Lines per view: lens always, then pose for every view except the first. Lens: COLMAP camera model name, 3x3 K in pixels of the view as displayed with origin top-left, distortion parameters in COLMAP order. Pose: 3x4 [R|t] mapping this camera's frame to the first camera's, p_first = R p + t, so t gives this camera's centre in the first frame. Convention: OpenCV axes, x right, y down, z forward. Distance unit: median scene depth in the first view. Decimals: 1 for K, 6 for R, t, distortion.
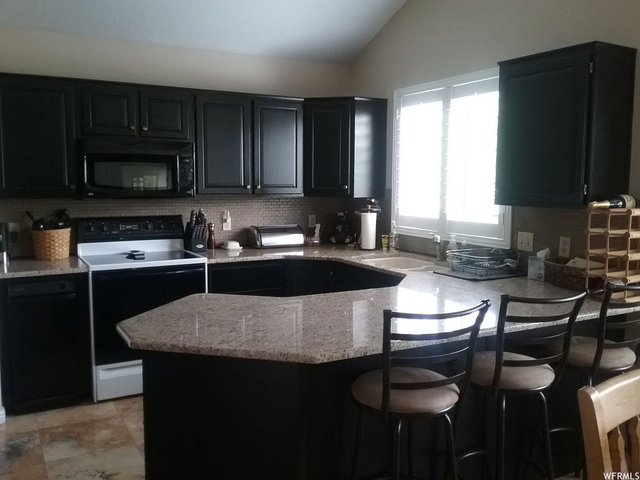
lens RADIAL K [[573.1, 0, 320.0], [0, 573.1, 240.0], [0, 0, 1]] dist [0.003227, 0.003651]
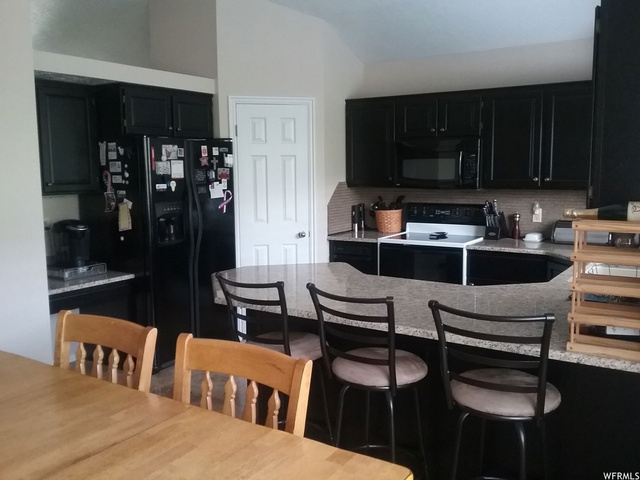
lens RADIAL K [[573.1, 0, 320.0], [0, 573.1, 240.0], [0, 0, 1]] dist [0.003227, 0.003651]
pose [[0.471303, 0.101676, -0.876091, 0.649781], [-0.078133, 0.994240, 0.073356, -0.035410], [0.878504, 0.033879, 0.476533, 0.223050]]
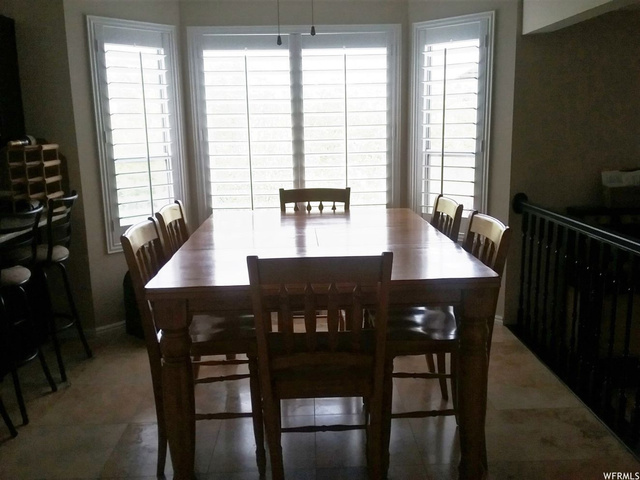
lens RADIAL K [[573.1, 0, 320.0], [0, 573.1, 240.0], [0, 0, 1]] dist [0.003227, 0.003651]
pose [[0.463745, -0.198589, 0.863425, -0.284194], [0.106089, 0.979990, 0.168419, 0.005035], [-0.879594, 0.013496, 0.475534, -0.171600]]
